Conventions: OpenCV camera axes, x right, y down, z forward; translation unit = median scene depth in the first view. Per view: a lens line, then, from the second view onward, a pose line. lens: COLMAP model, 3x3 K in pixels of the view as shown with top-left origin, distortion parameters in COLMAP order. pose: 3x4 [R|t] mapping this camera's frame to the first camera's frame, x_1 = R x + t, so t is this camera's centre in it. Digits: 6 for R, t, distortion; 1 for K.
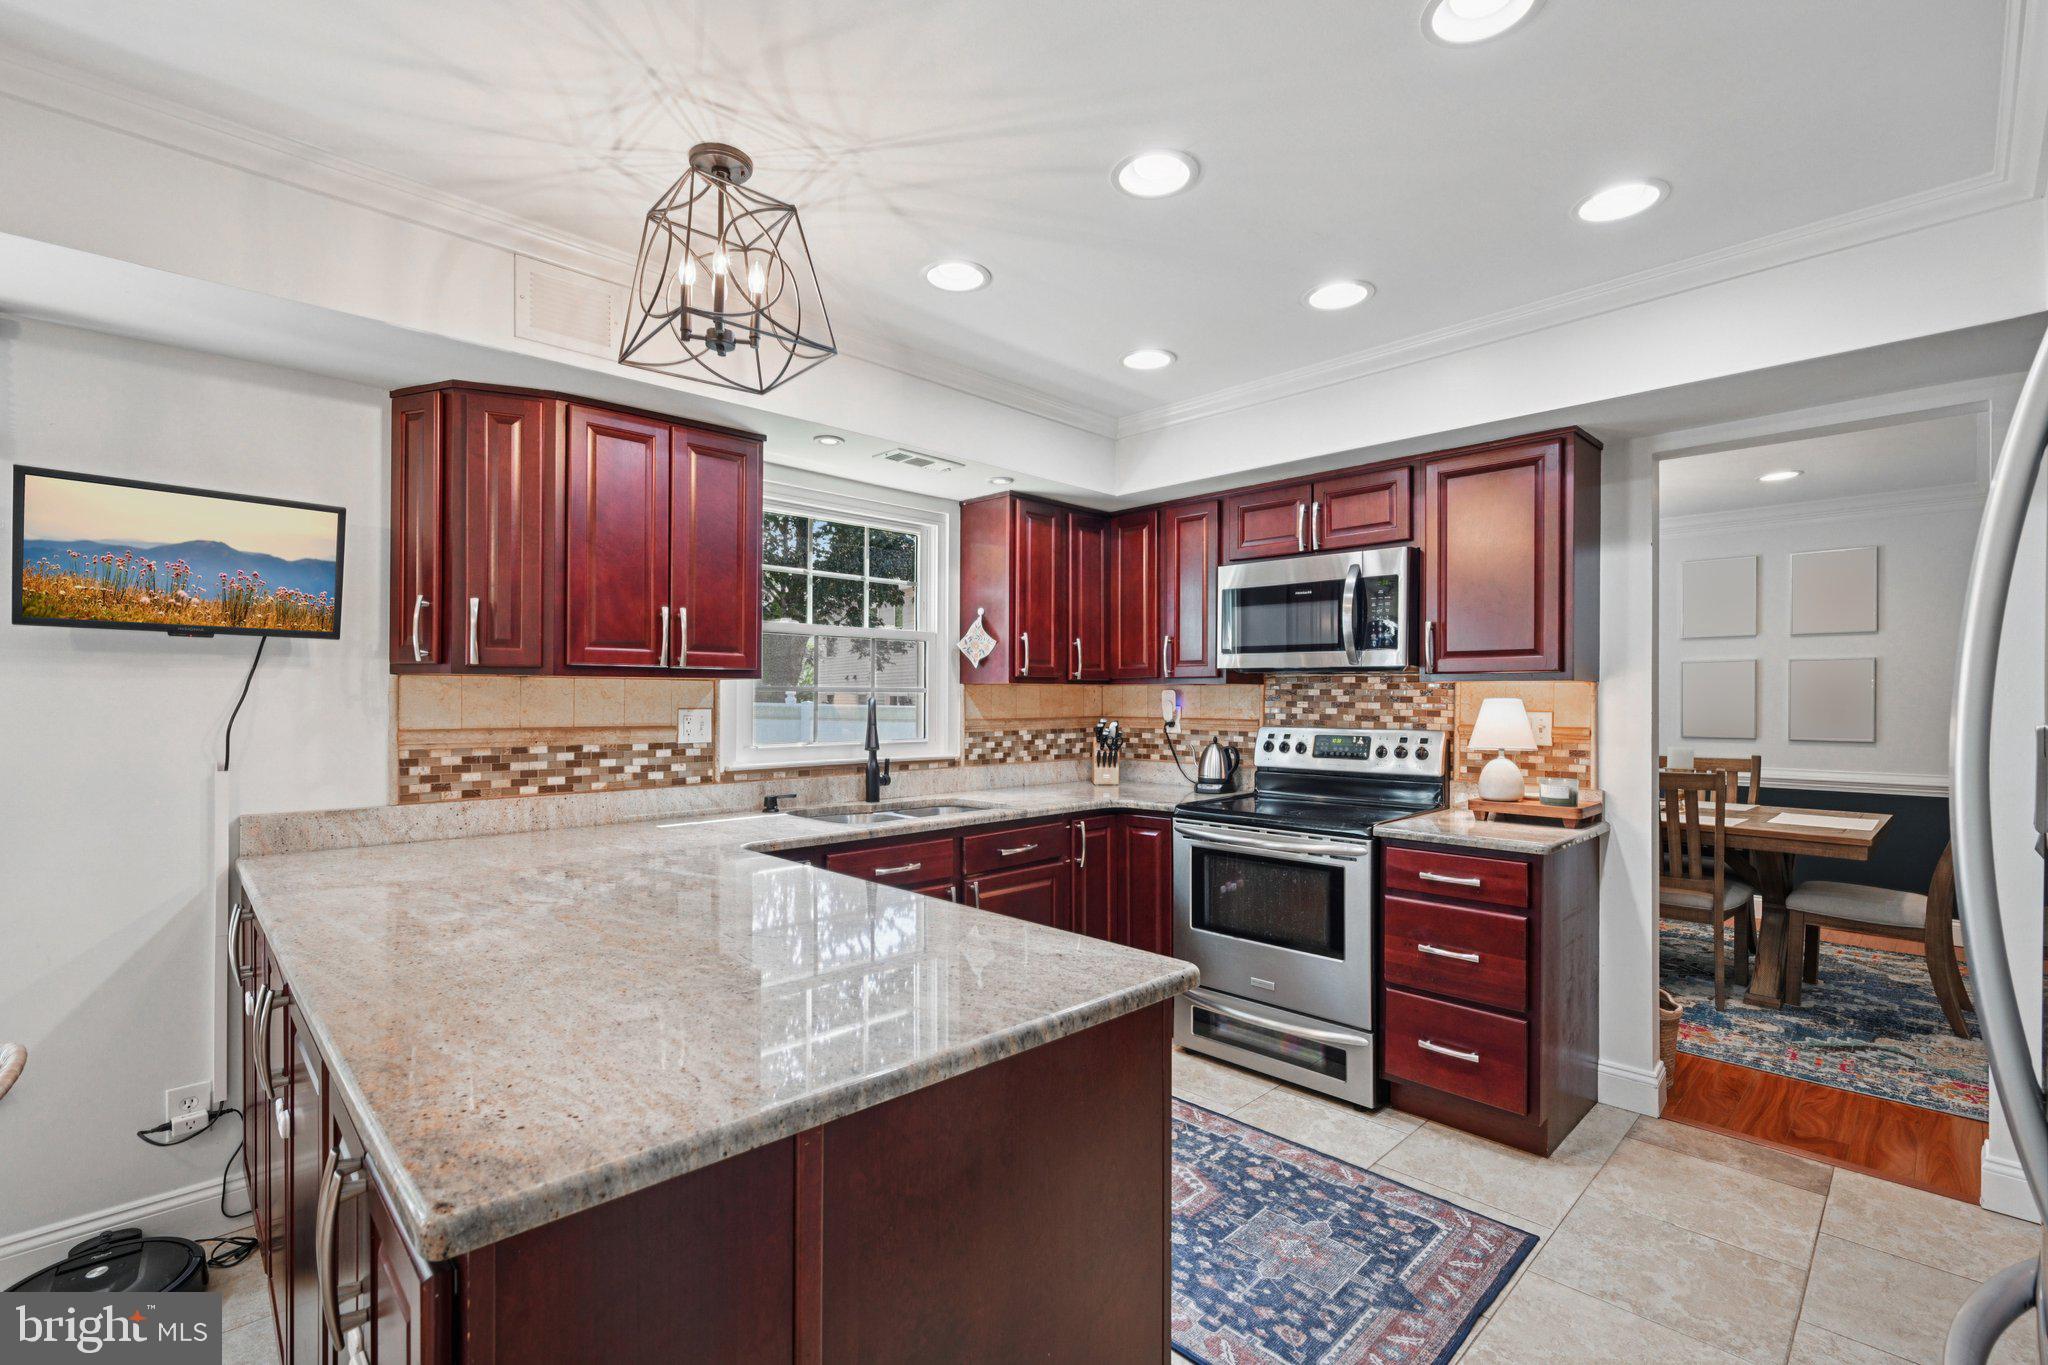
lens RADIAL K [[904.0, 0, 1021.3], [0, 904.0, 696.1], [0, 0, 1]] dist [-0.005369, -0.000376]
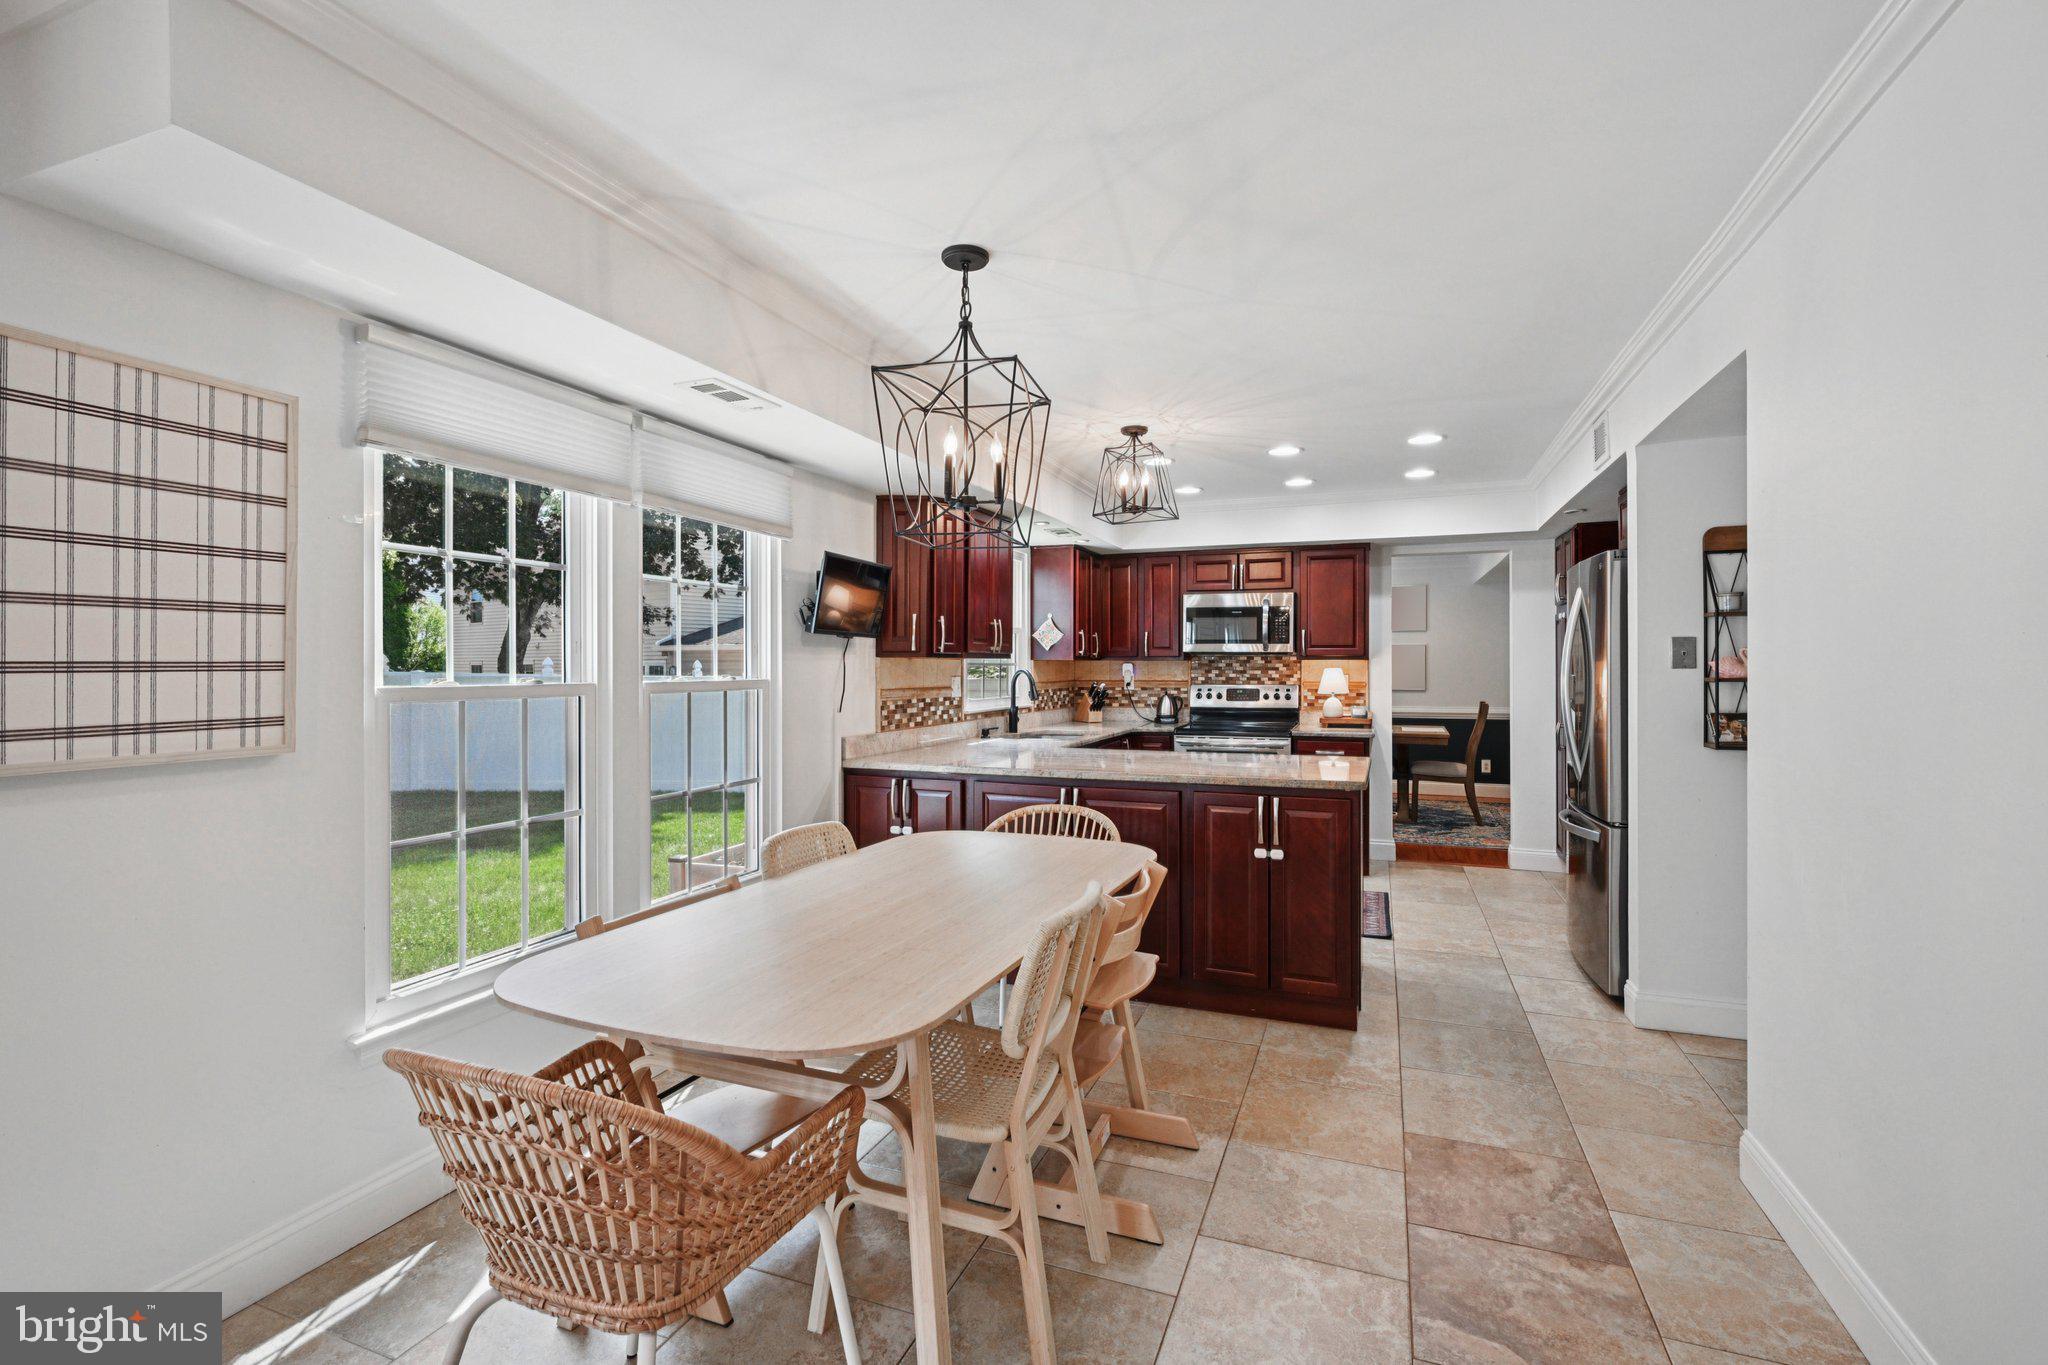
lens RADIAL K [[904.0, 0, 1028.5], [0, 904.0, 664.5], [0, 0, 1]] dist [-0.005369, -0.000376]
pose [[0.909938, -0.002752, 0.414735, -0.954792], [0.002981, 0.999996, 0.000095, -0.008165], [-0.414733, 0.001150, 0.909942, -0.588225]]
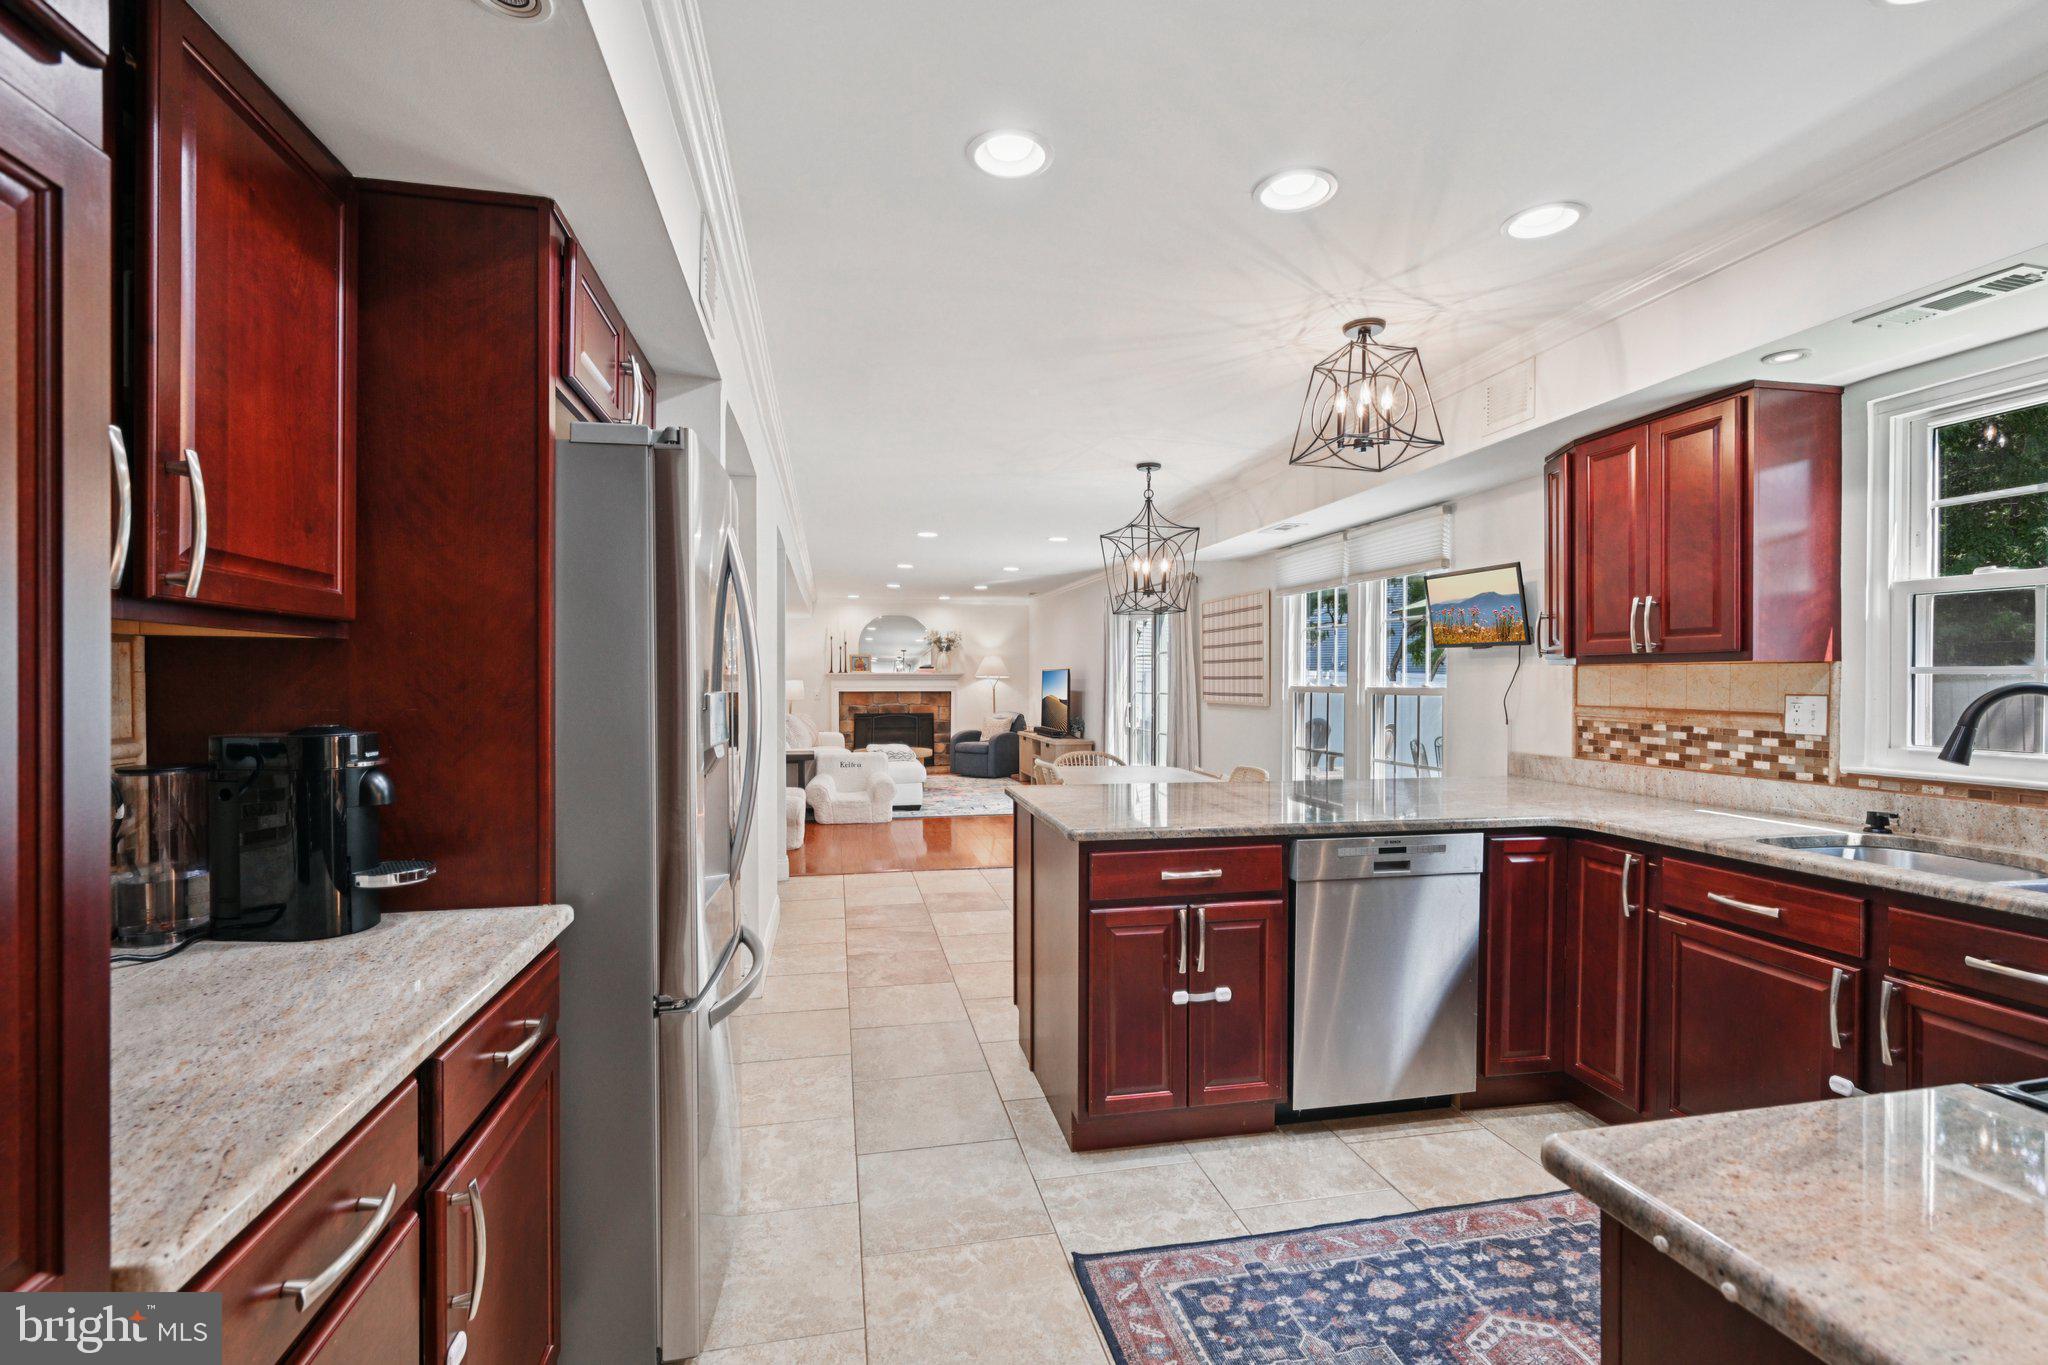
lens RADIAL K [[904.0, 0, 1030.9], [0, 904.0, 688.0], [0, 0, 1]] dist [-0.005369, -0.000376]
pose [[-0.529983, 0.006101, -0.847986, 0.792894], [0.000141, 0.999975, 0.007106, 0.000619], [0.848008, 0.003646, -0.529971, 0.846562]]
